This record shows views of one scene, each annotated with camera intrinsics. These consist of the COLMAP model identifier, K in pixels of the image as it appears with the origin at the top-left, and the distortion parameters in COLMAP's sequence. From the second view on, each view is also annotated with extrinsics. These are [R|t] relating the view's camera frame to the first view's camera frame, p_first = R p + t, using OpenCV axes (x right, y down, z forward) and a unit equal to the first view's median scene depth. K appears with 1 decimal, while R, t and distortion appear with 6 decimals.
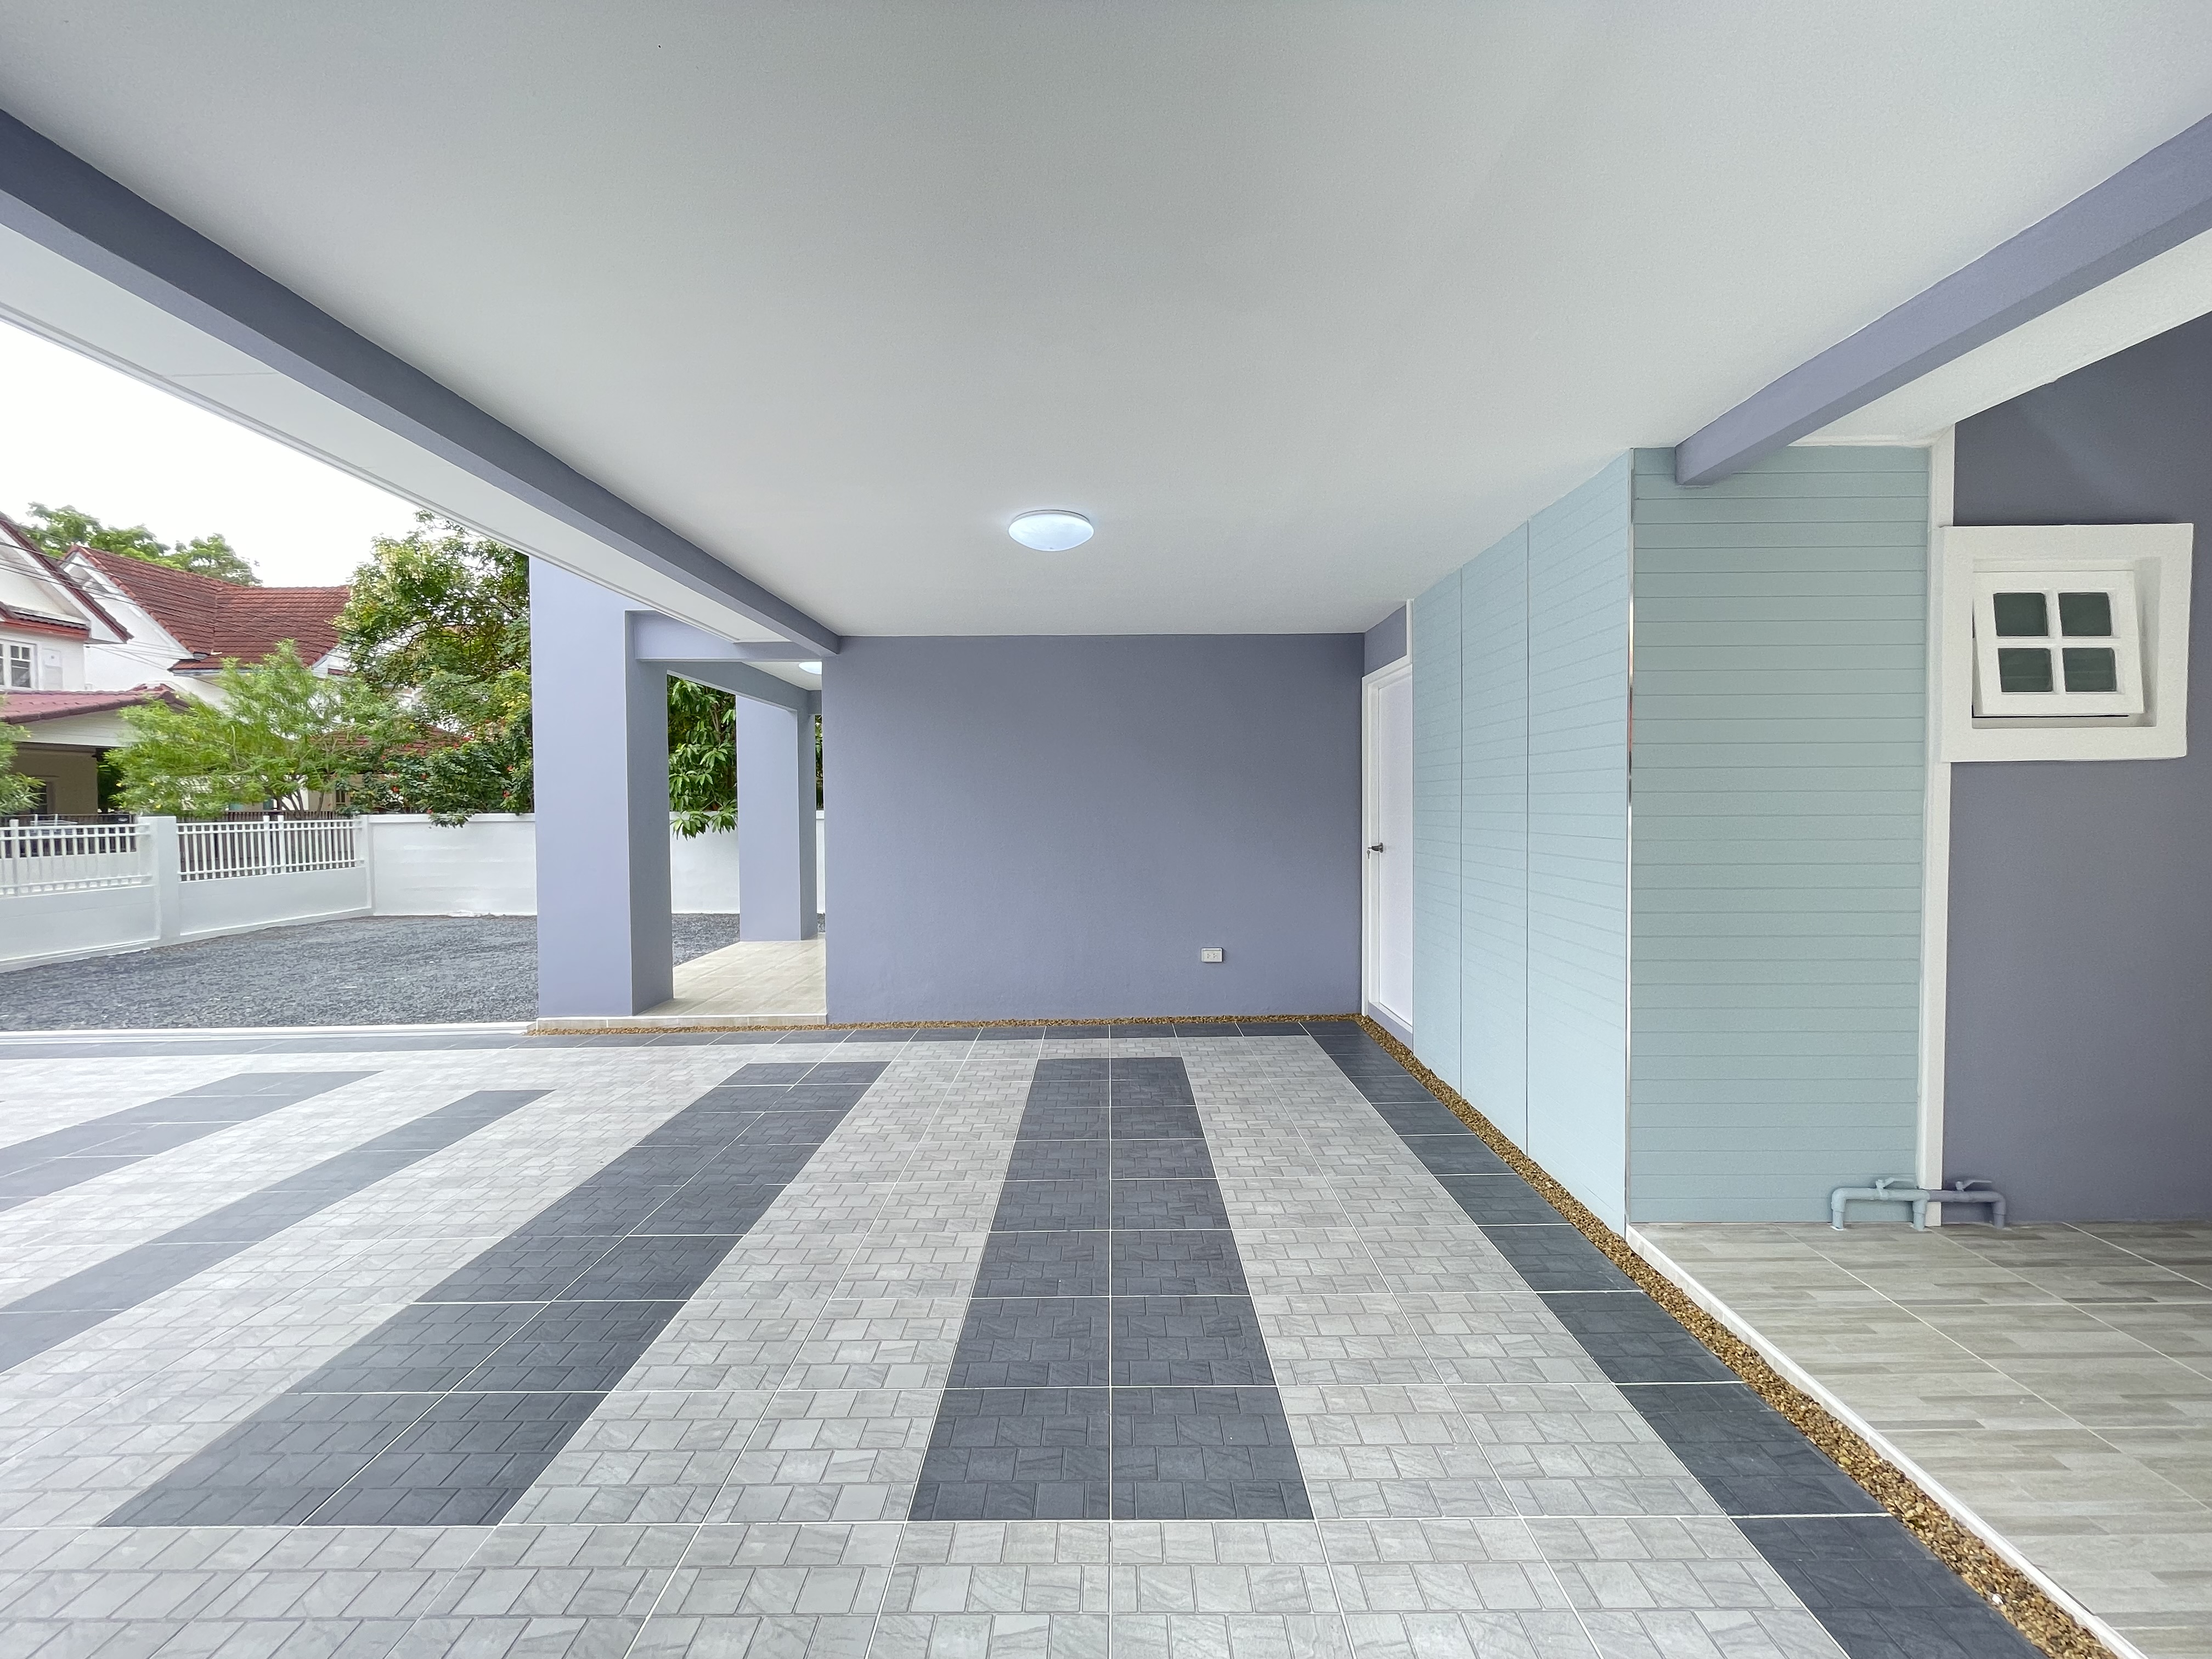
lens RADIAL K [[895.5, 0, 1100.2], [0, 895.5, 828.7], [0, 0, 1]] dist [-0.004441, 0.000051]
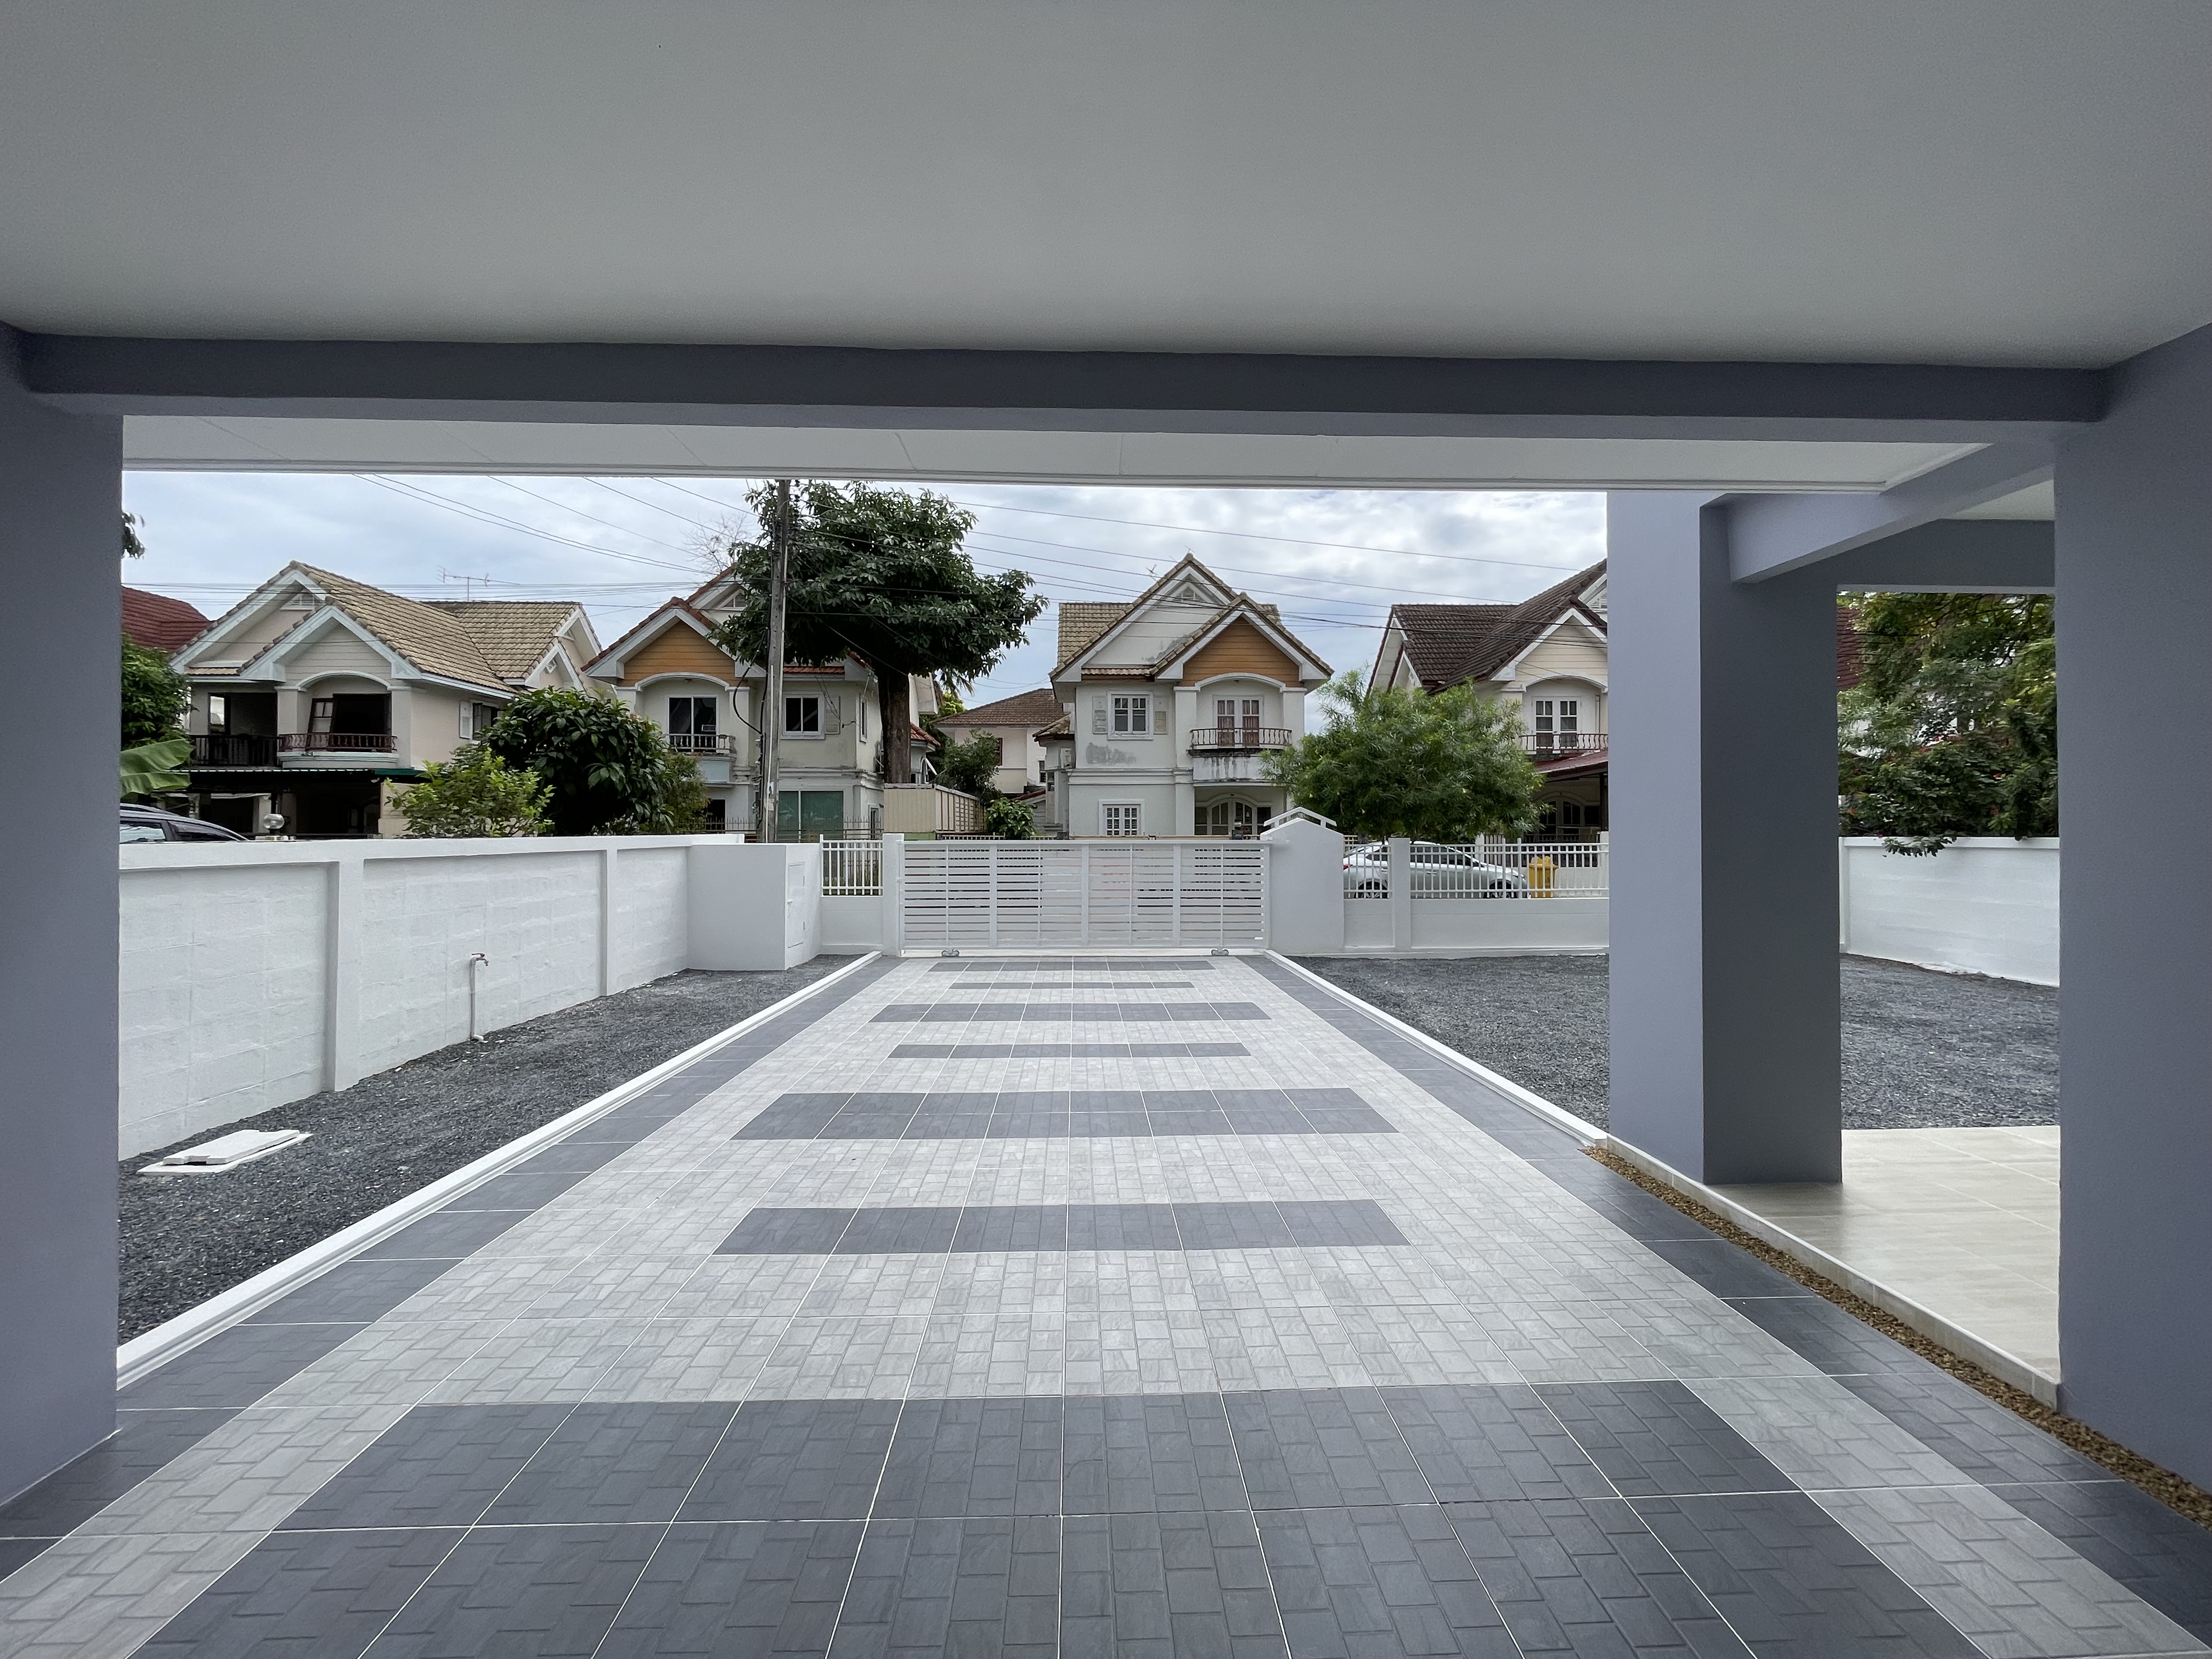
lens RADIAL K [[895.5, 0, 1105.3], [0, 895.5, 810.5], [0, 0, 1]] dist [-0.004441, 0.000051]
pose [[0.042620, -0.018280, -0.998924, 0.069371], [-0.025655, 0.999483, -0.019385, -0.020412], [0.998762, 0.026453, 0.042129, 0.733101]]
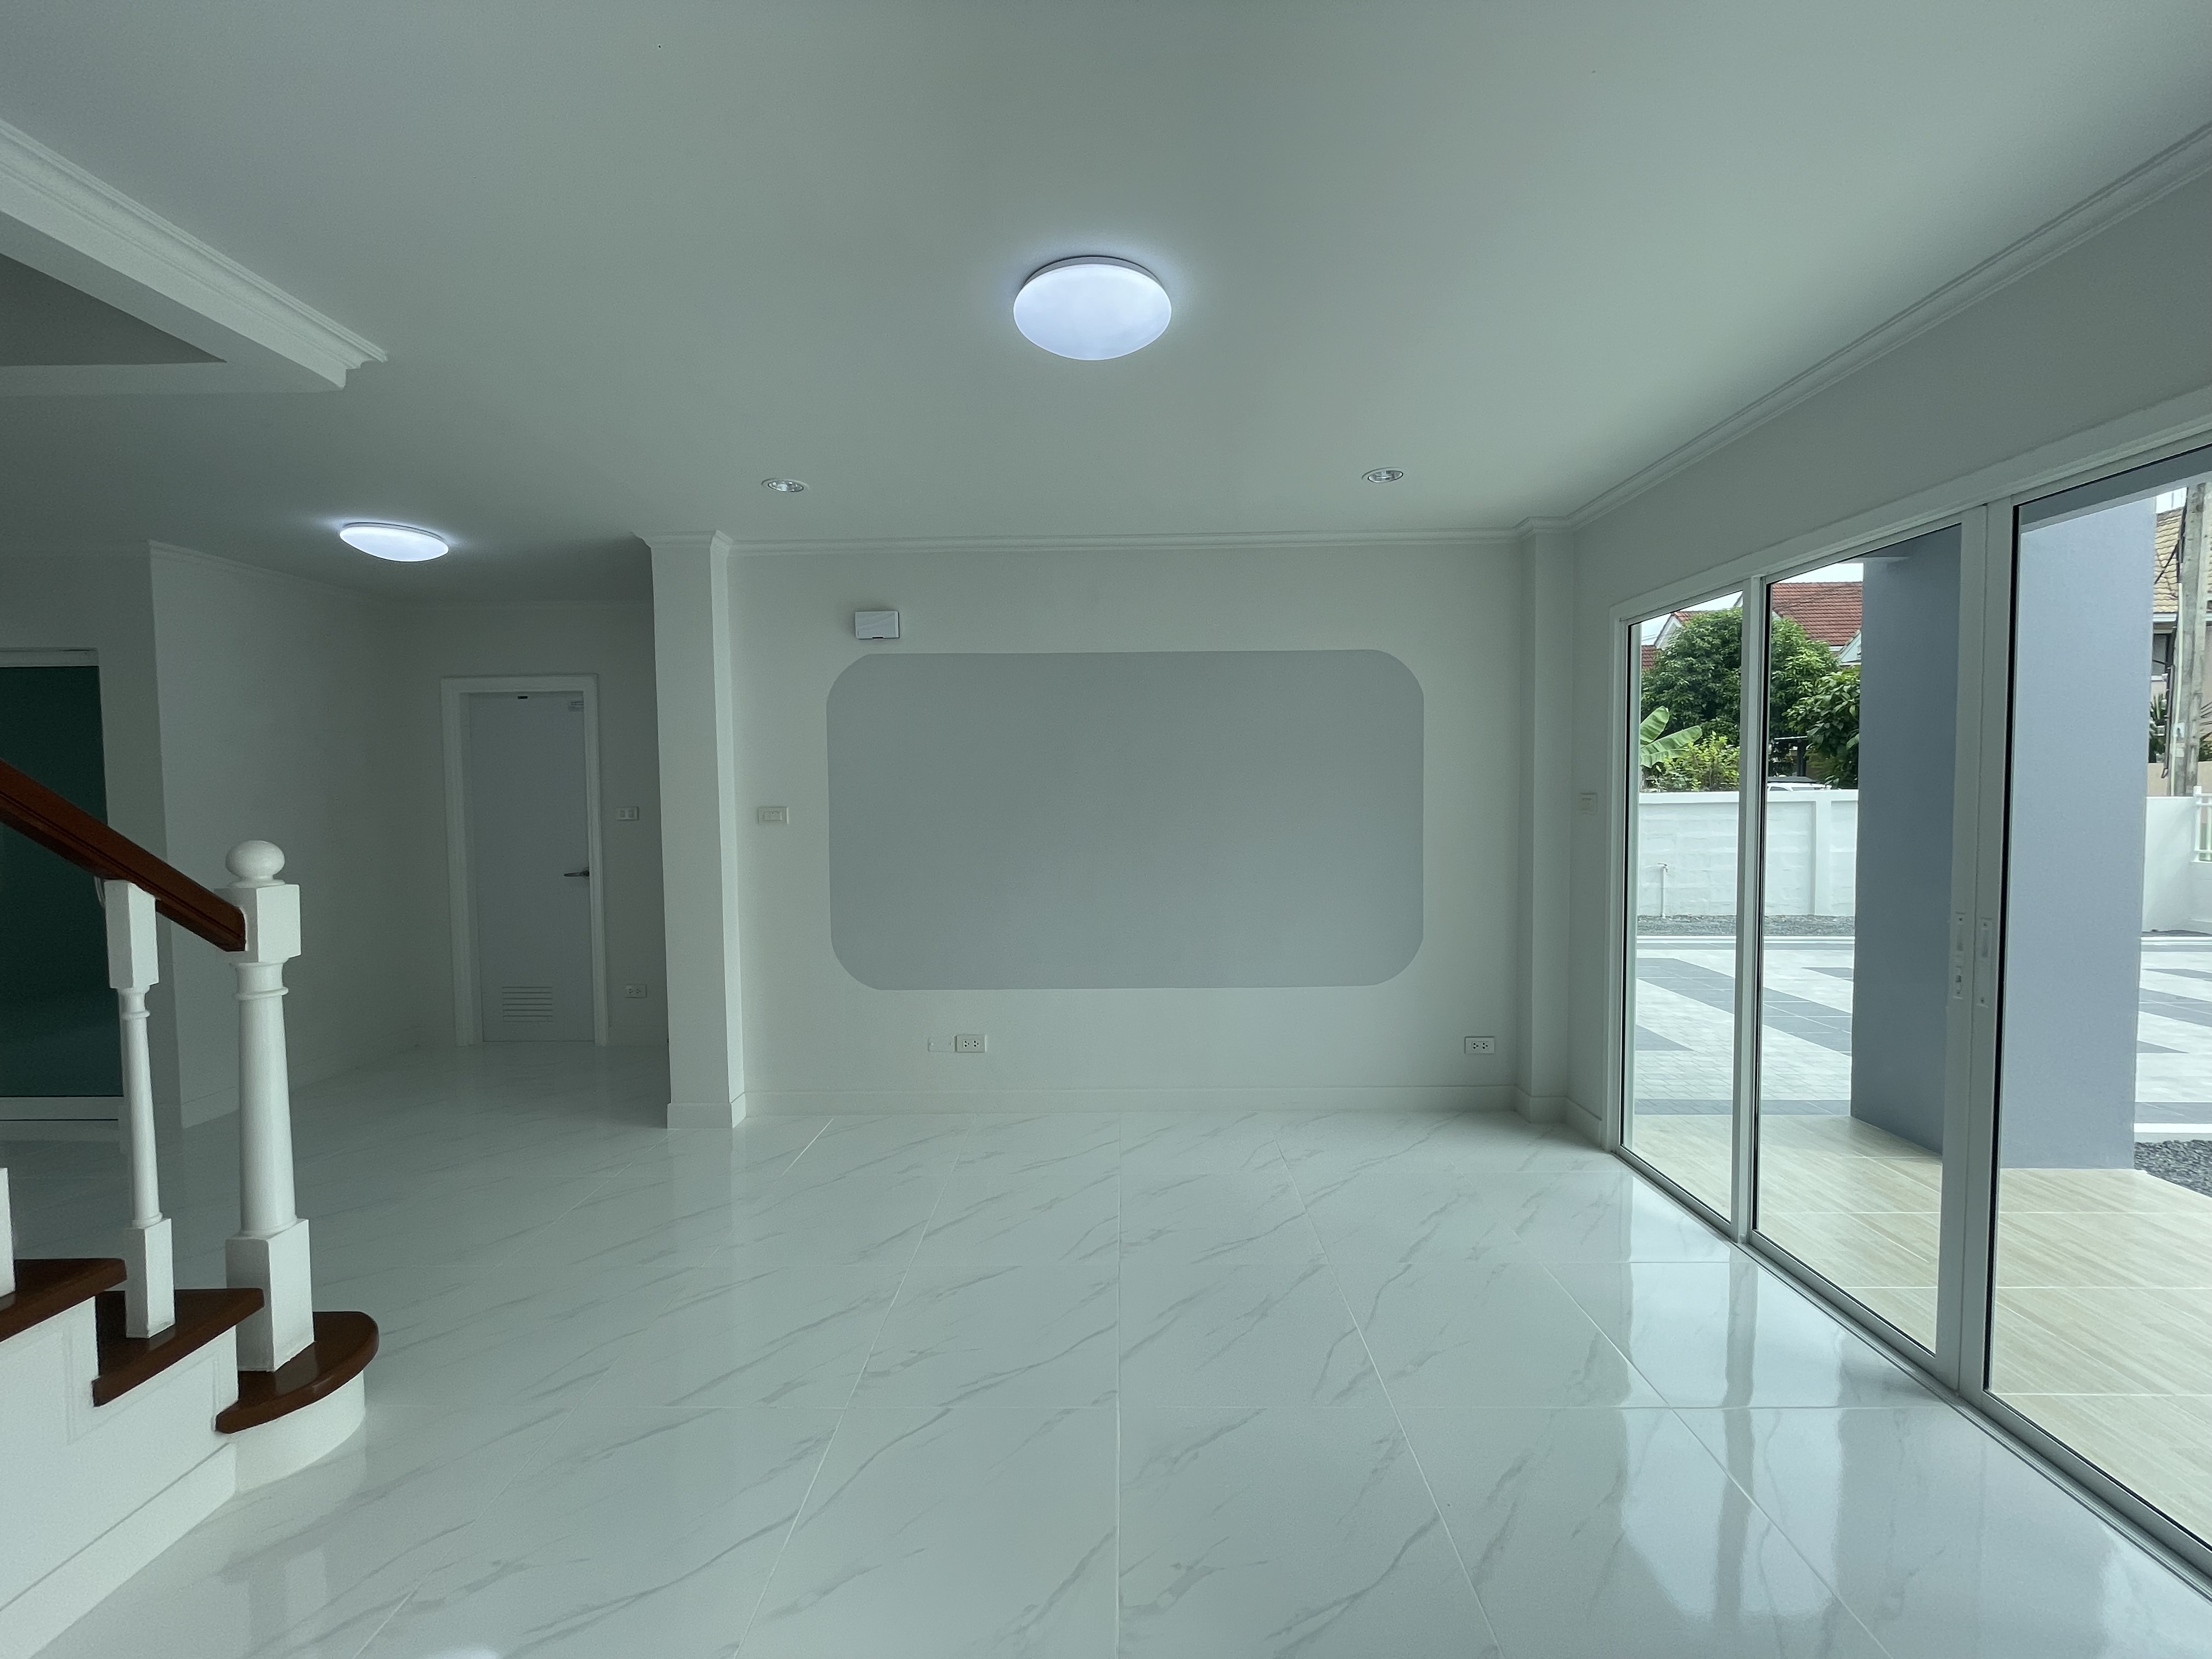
lens RADIAL K [[895.5, 0, 1116.4], [0, 895.5, 832.1], [0, 0, 1]] dist [-0.004441, 0.000051]
pose [[-0.999692, 0.017369, 0.017702, -0.009429], [0.018488, 0.997703, 0.065163, -0.046754], [-0.016529, 0.065470, -0.997718, 1.873324]]
